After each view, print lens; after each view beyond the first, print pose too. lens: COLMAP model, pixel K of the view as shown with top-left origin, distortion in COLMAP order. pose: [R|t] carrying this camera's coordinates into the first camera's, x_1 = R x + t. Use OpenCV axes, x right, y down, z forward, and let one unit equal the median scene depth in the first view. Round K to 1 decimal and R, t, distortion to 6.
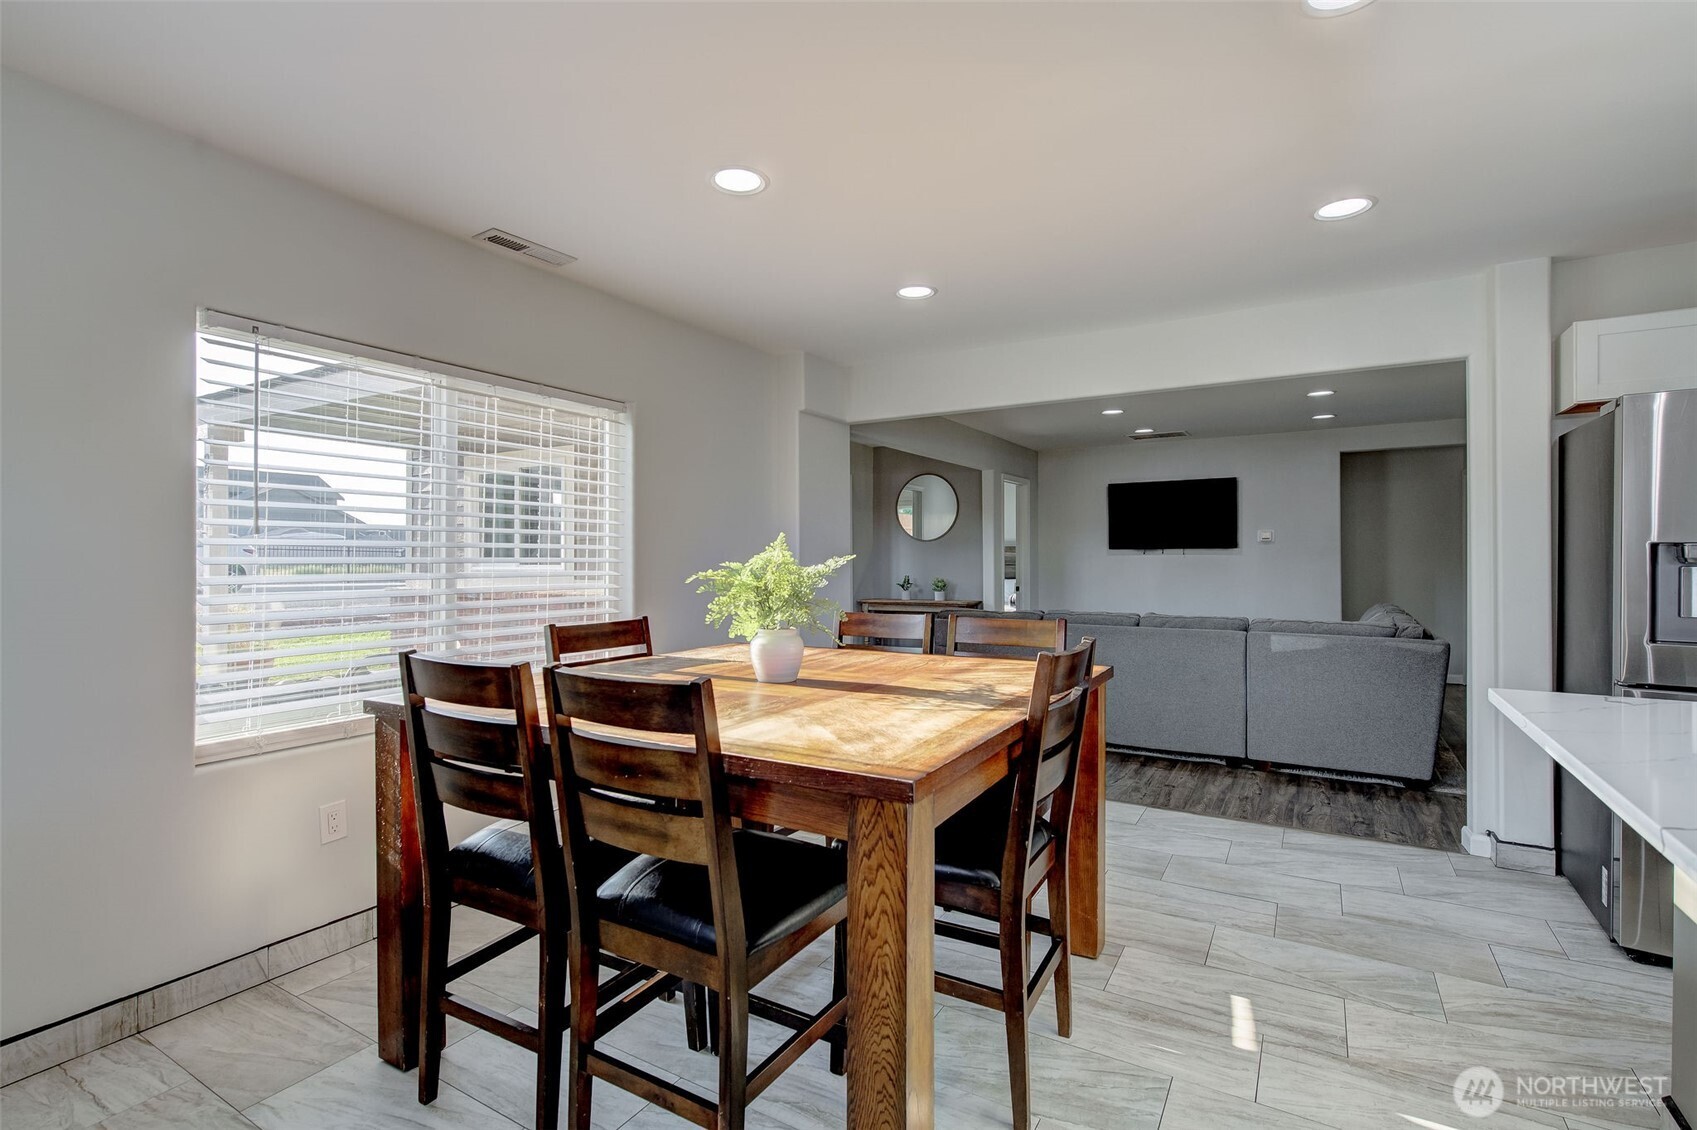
lens RADIAL K [[788.4, 0, 847.3], [0, 788.4, 554.5], [0, 0, 1]] dist [0.001336, -0.000182]
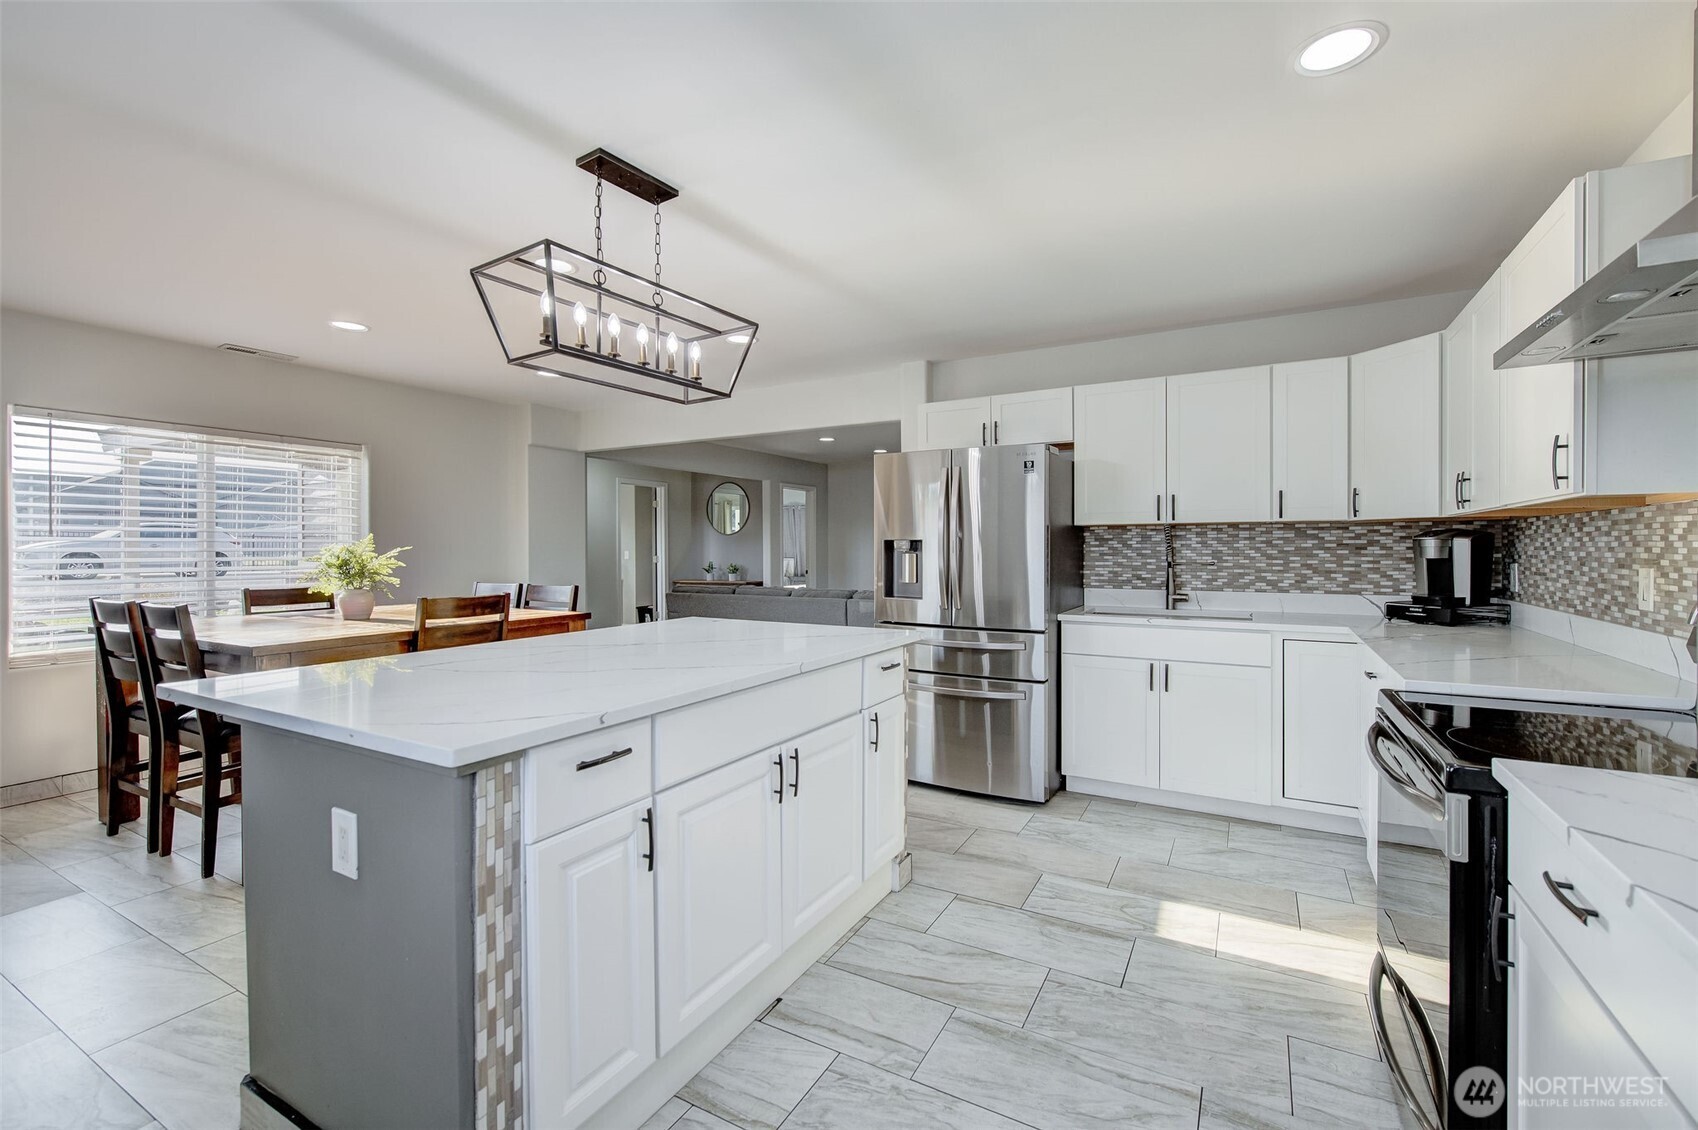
lens RADIAL K [[716.9, 0, 859.6], [0, 716.9, 553.1], [0, 0, 1]] dist [-0.002871, -0.000637]
pose [[0.999399, 0.000749, 0.034653, 0.296092], [-0.001166, 0.999927, 0.011995, -0.001822], [-0.034642, -0.012028, 0.999327, -0.188594]]
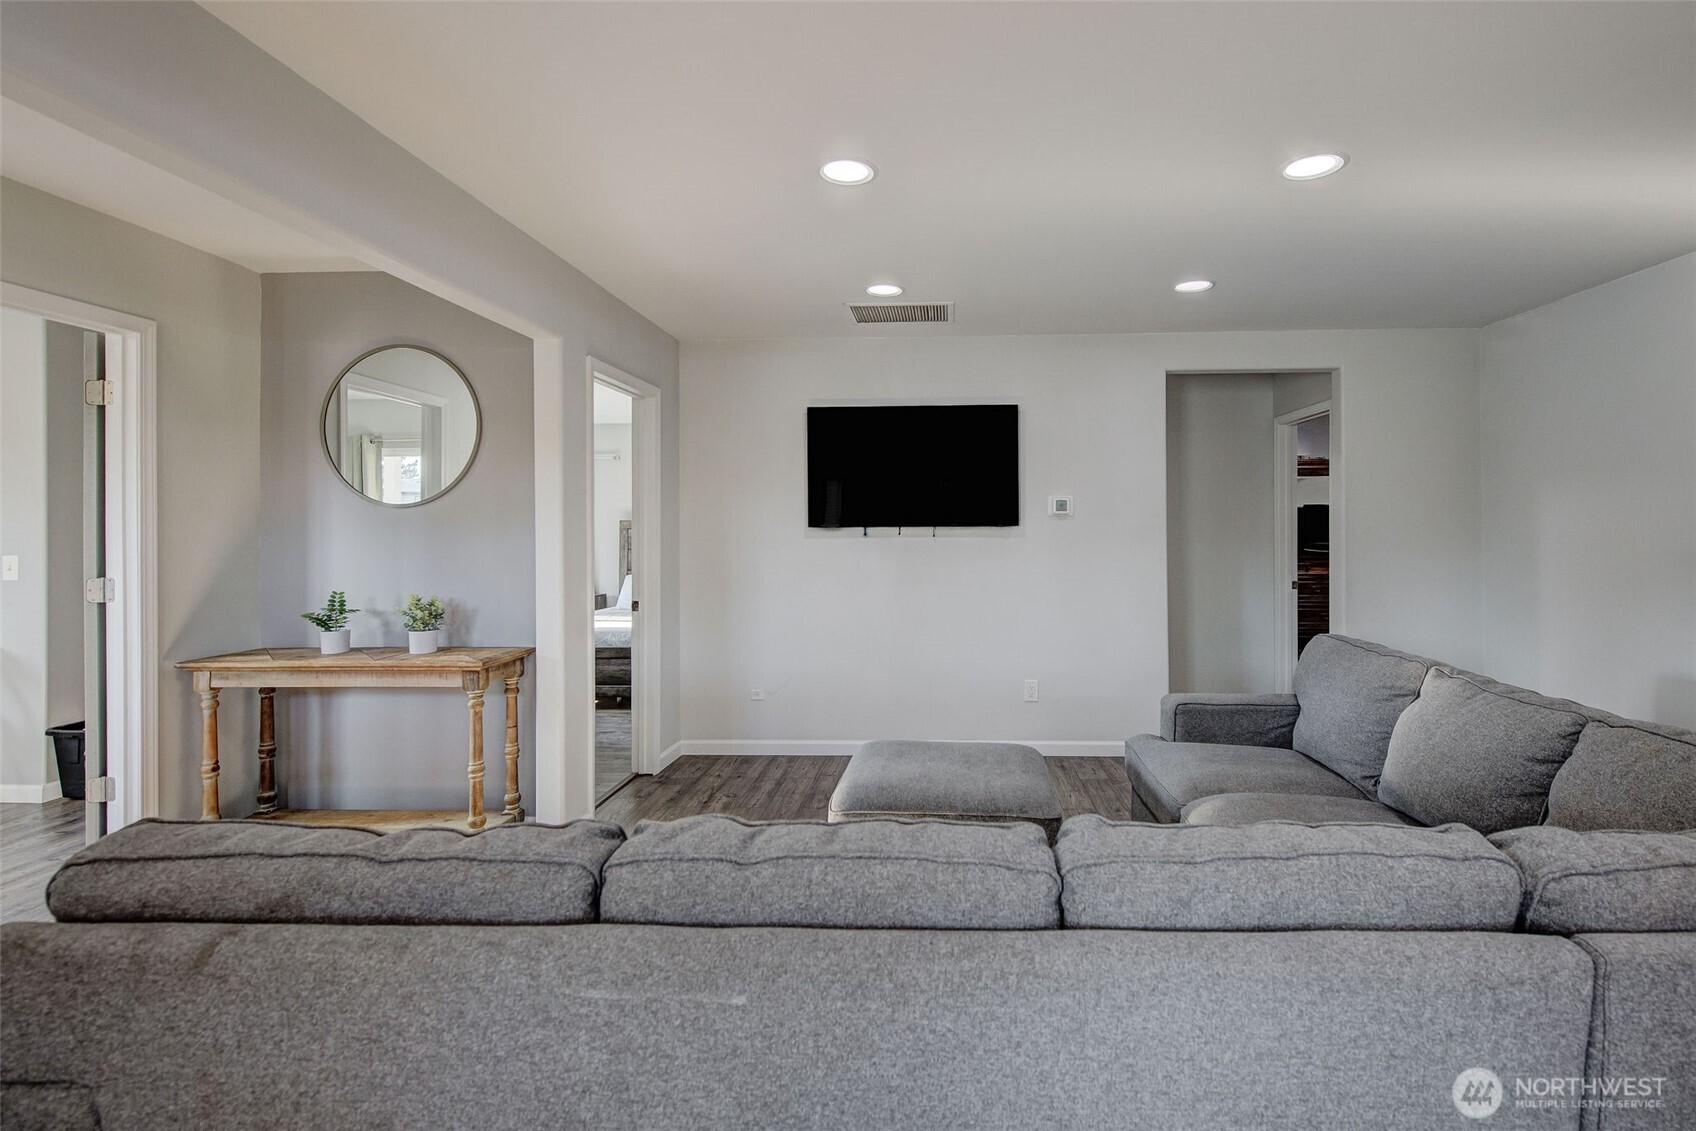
lens RADIAL K [[763.6, 0, 886.0], [0, 763.6, 528.0], [0, 0, 1]] dist [-0.002032, -0.000328]
pose [[0.895103, 0.002367, 0.445854, 0.161967], [0.000220, 0.999983, -0.005750, -0.003553], [-0.445860, 0.005245, 0.895087, 0.564928]]
